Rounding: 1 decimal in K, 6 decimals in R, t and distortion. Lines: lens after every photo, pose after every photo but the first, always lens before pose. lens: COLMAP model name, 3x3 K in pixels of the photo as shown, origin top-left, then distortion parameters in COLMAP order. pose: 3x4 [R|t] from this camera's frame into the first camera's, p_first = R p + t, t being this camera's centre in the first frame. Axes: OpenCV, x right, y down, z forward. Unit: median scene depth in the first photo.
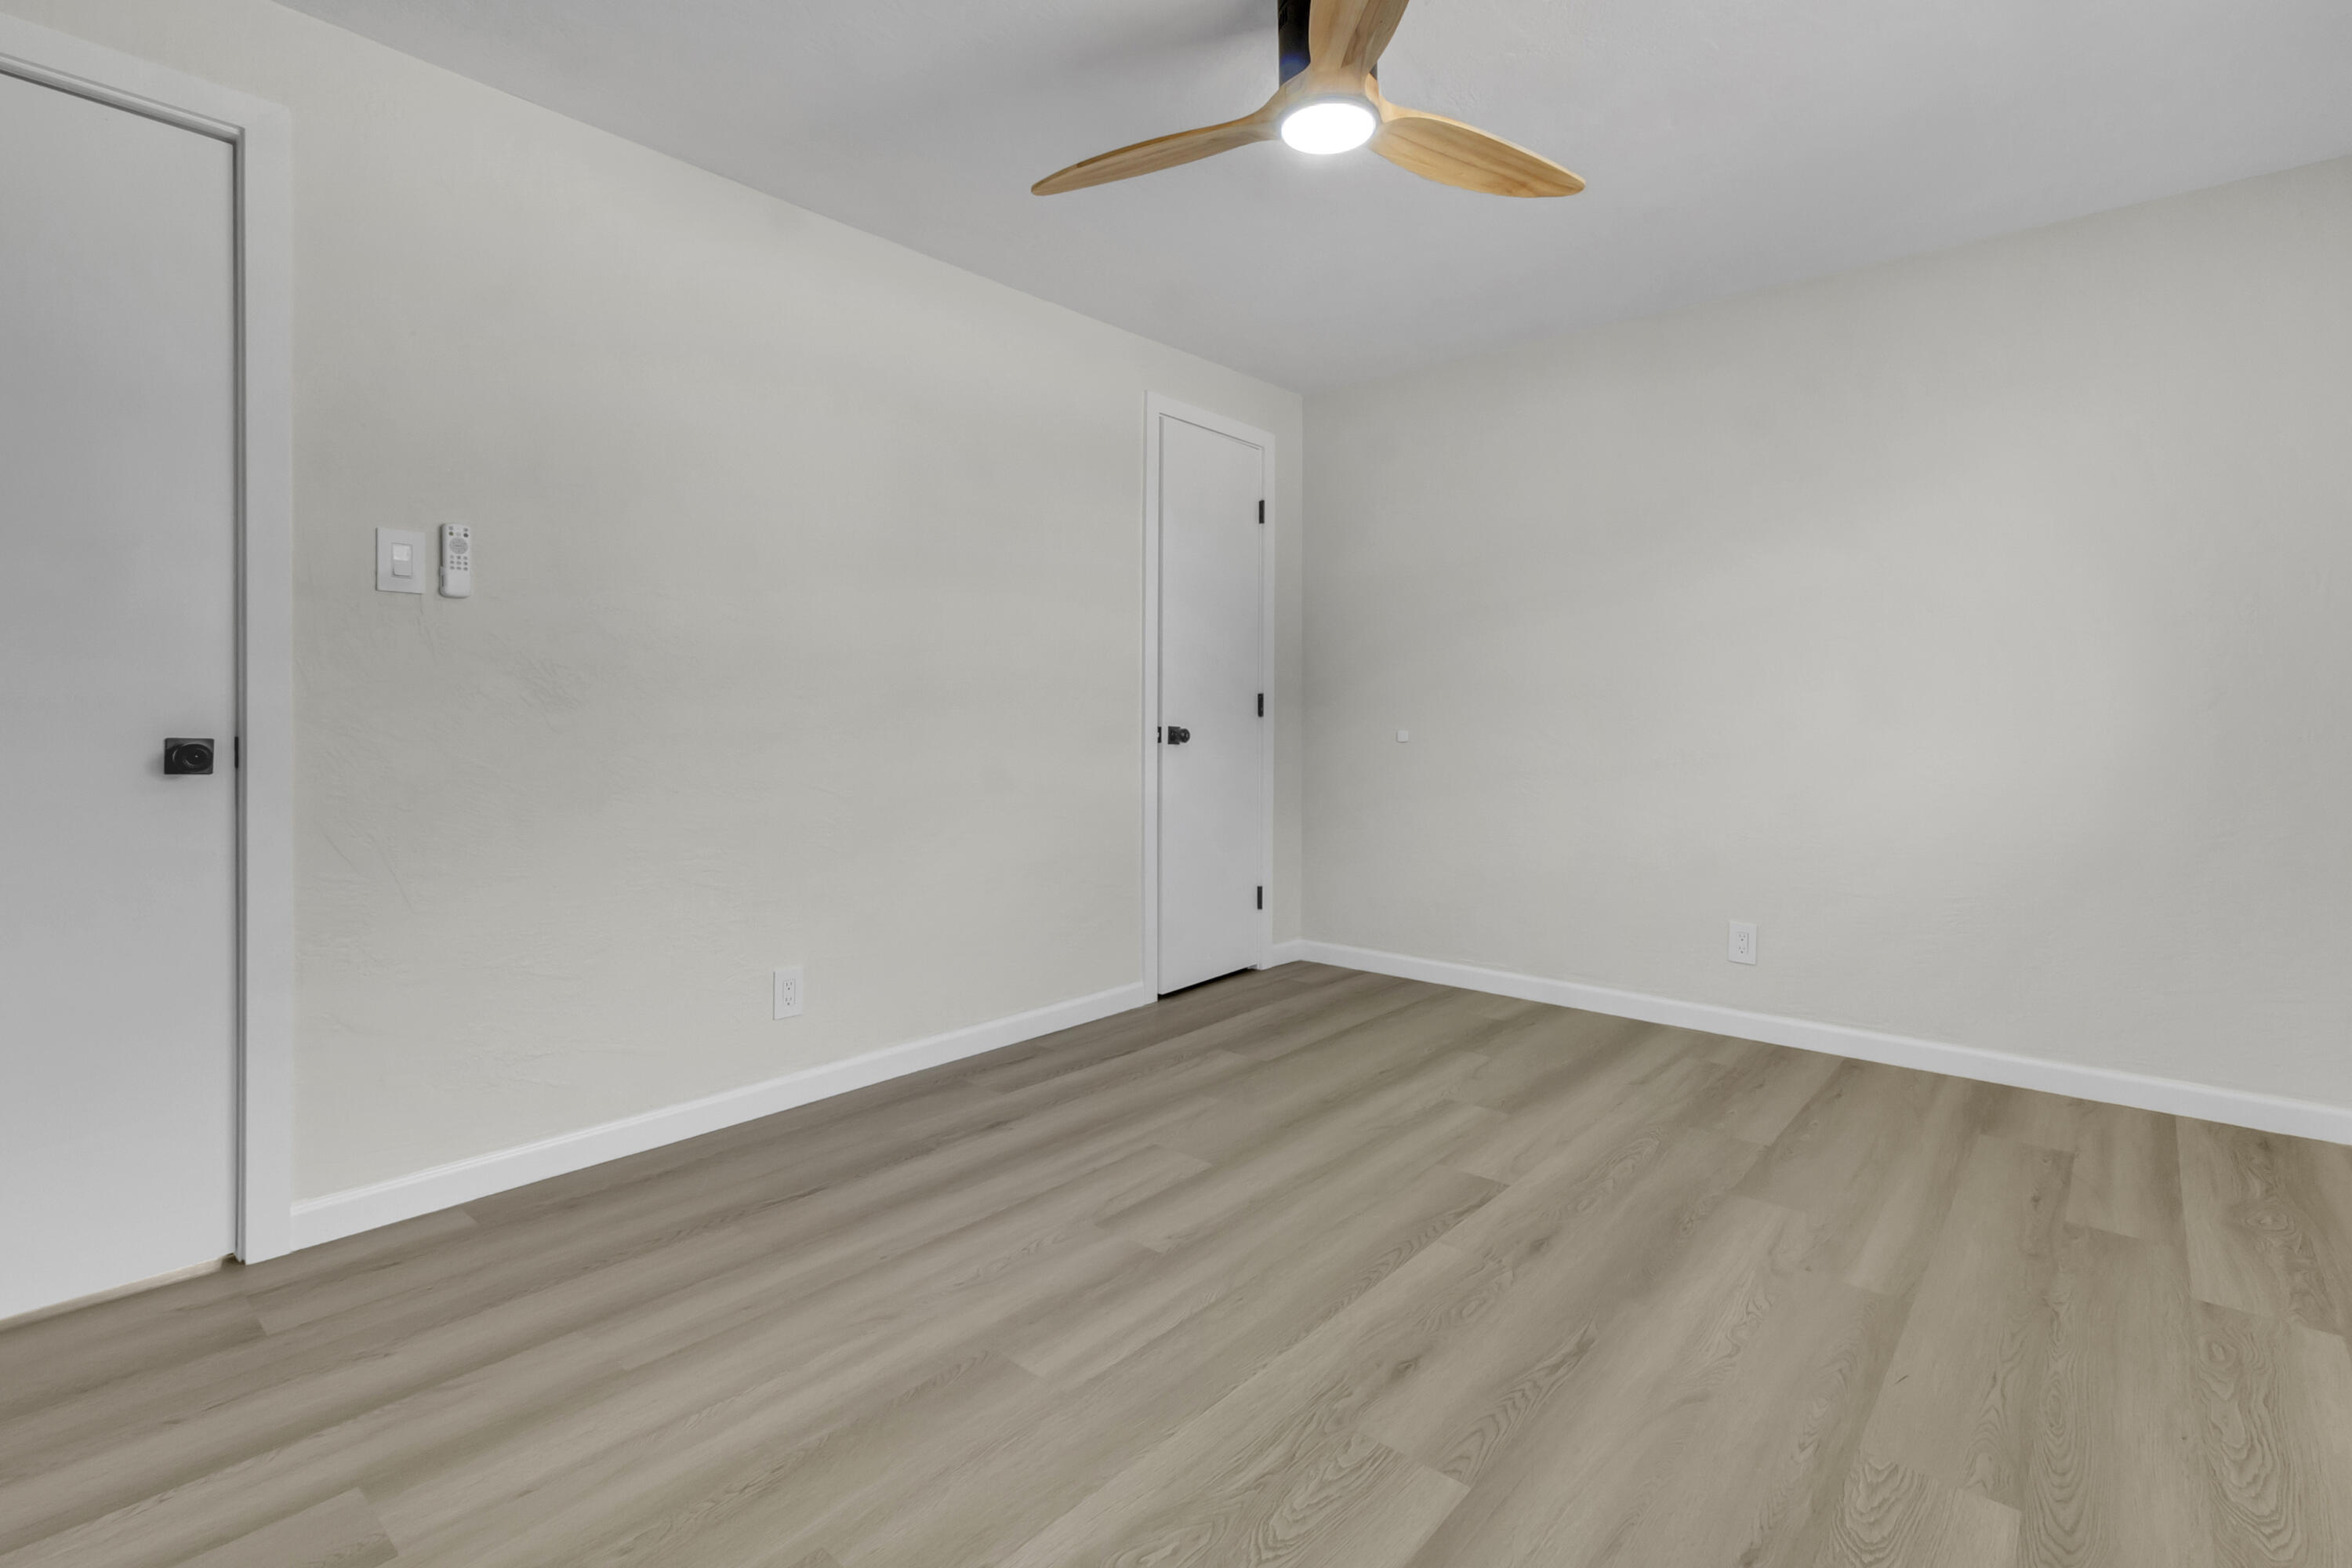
lens RADIAL K [[1096.3, 0, 1184.0], [0, 1096.3, 765.9], [0, 0, 1]] dist [-0.002778, 0.000425]
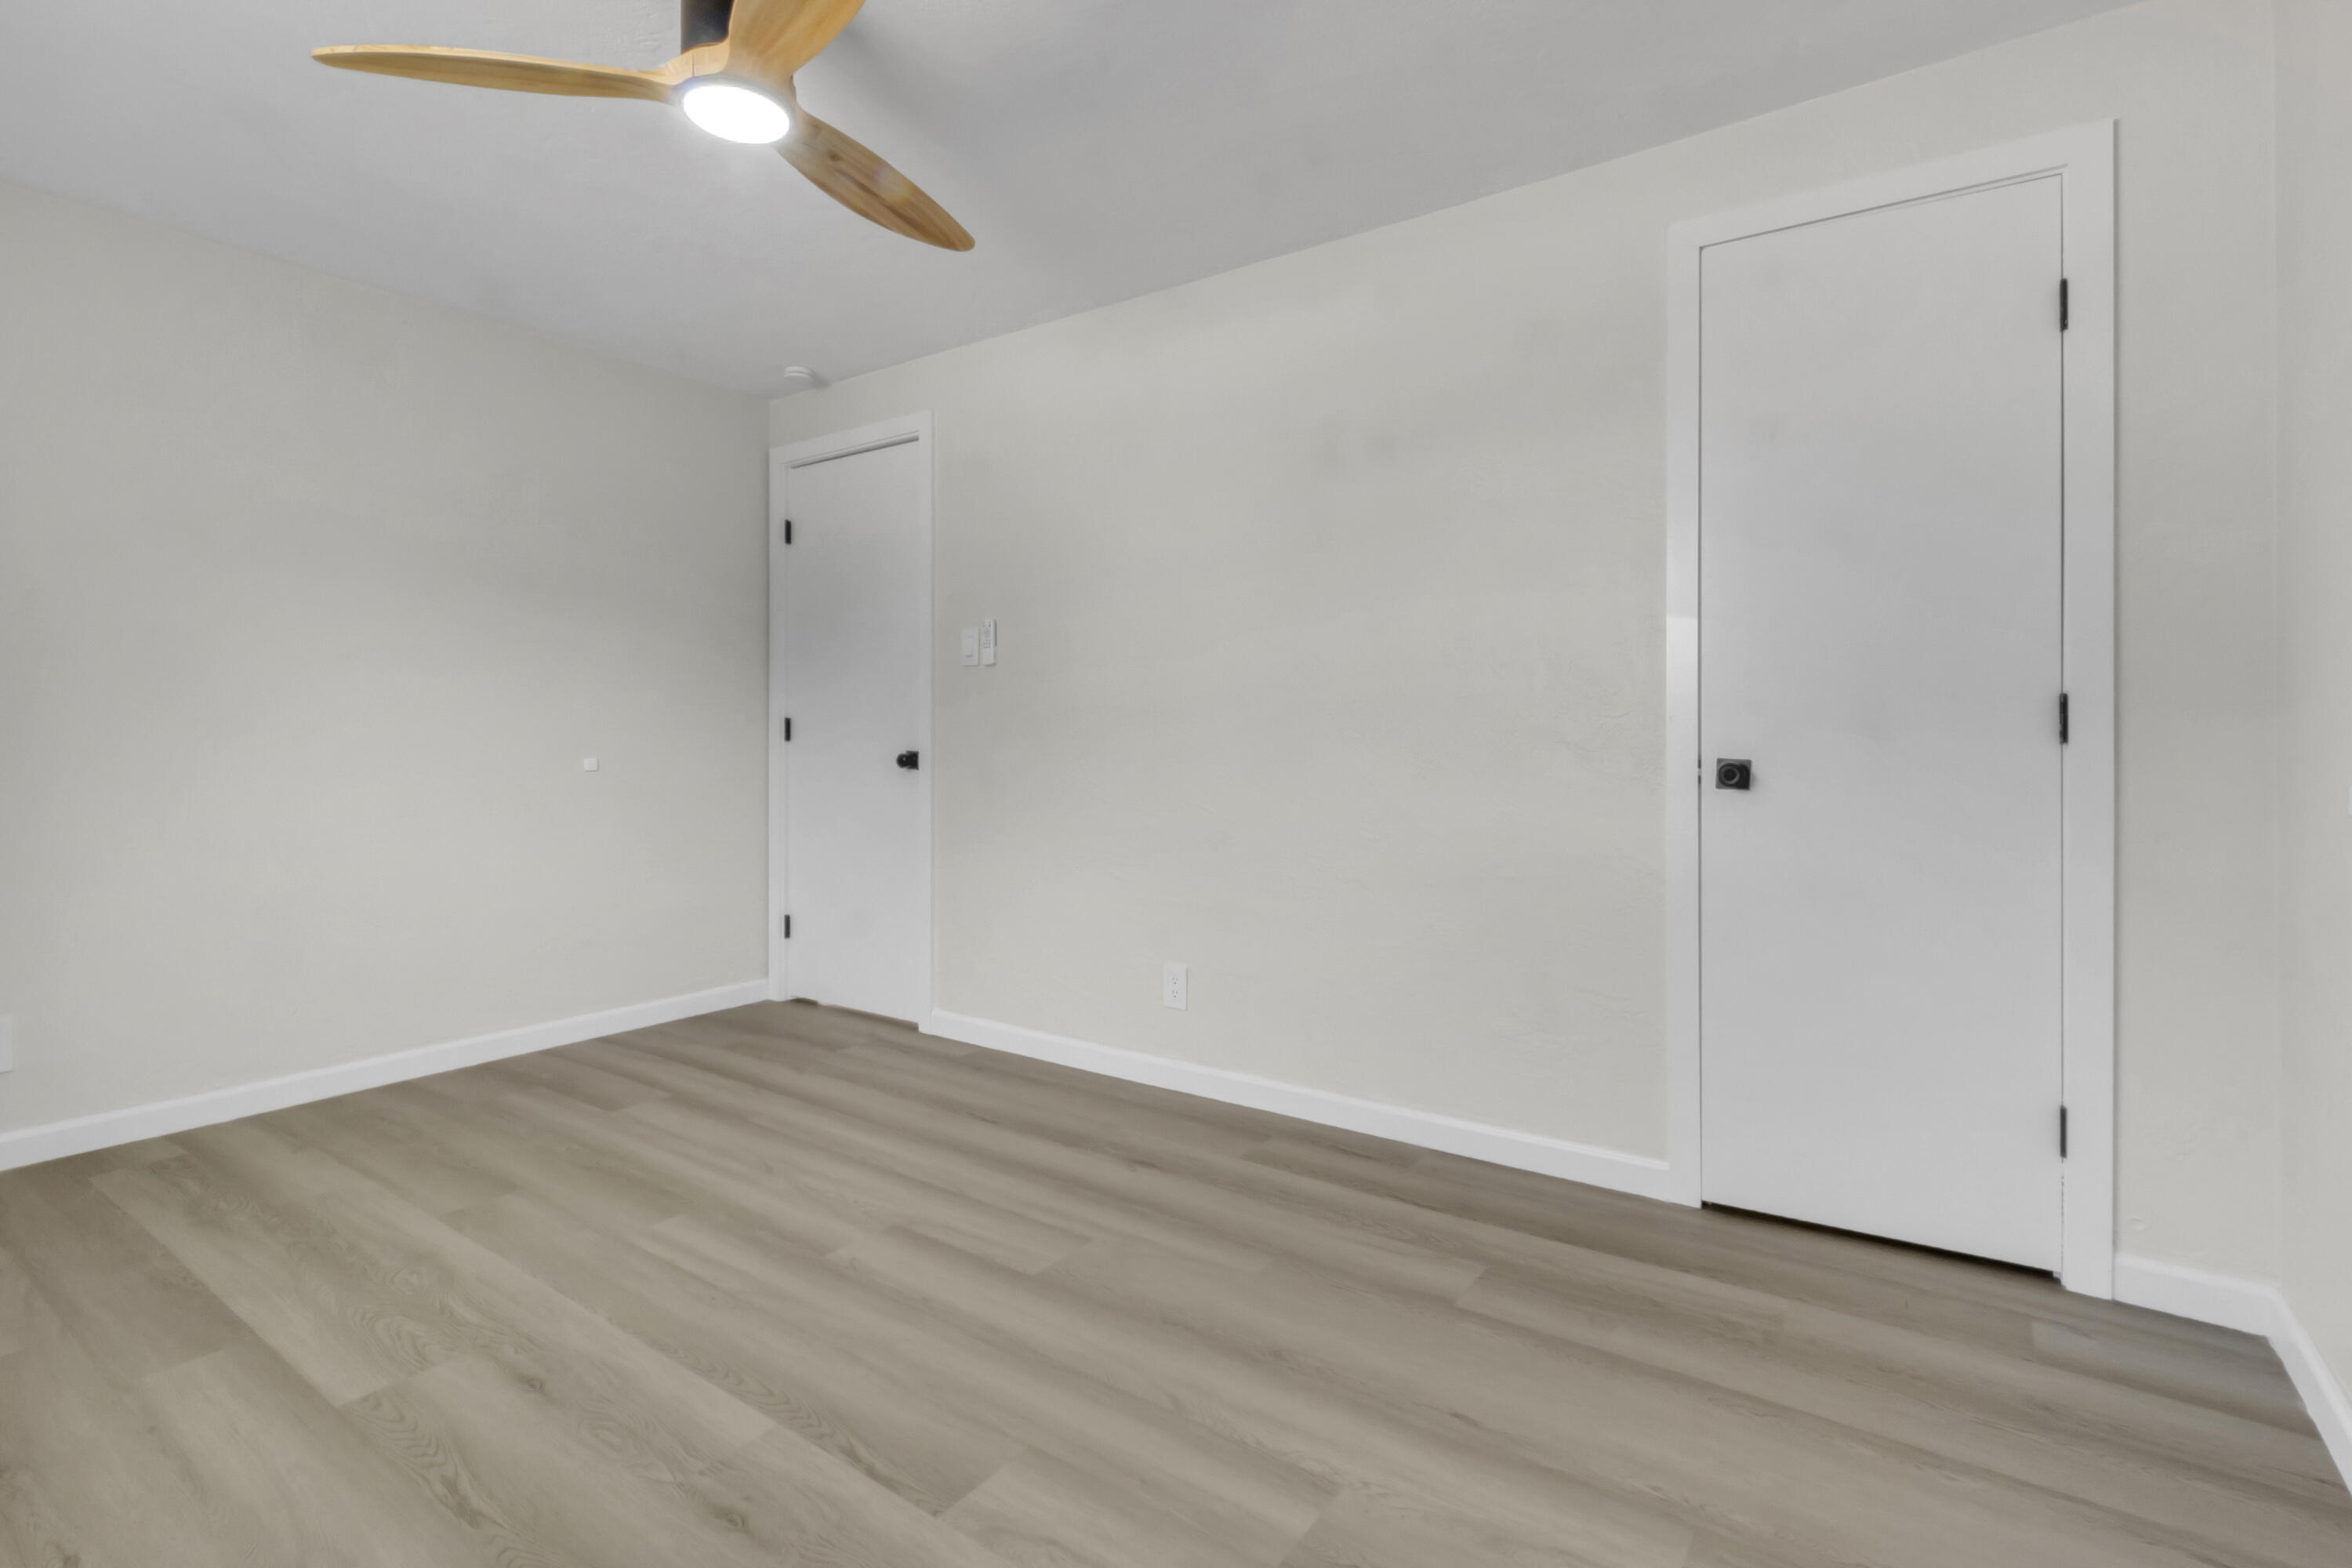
lens RADIAL K [[1096.3, 0, 1178.2], [0, 1096.3, 770.2], [0, 0, 1]] dist [-0.002778, 0.000425]
pose [[0.103782, 0.027567, -0.994218, 0.974805], [-0.047231, 0.998625, 0.022759, -0.052288], [0.993478, 0.044596, 0.104941, 1.137230]]
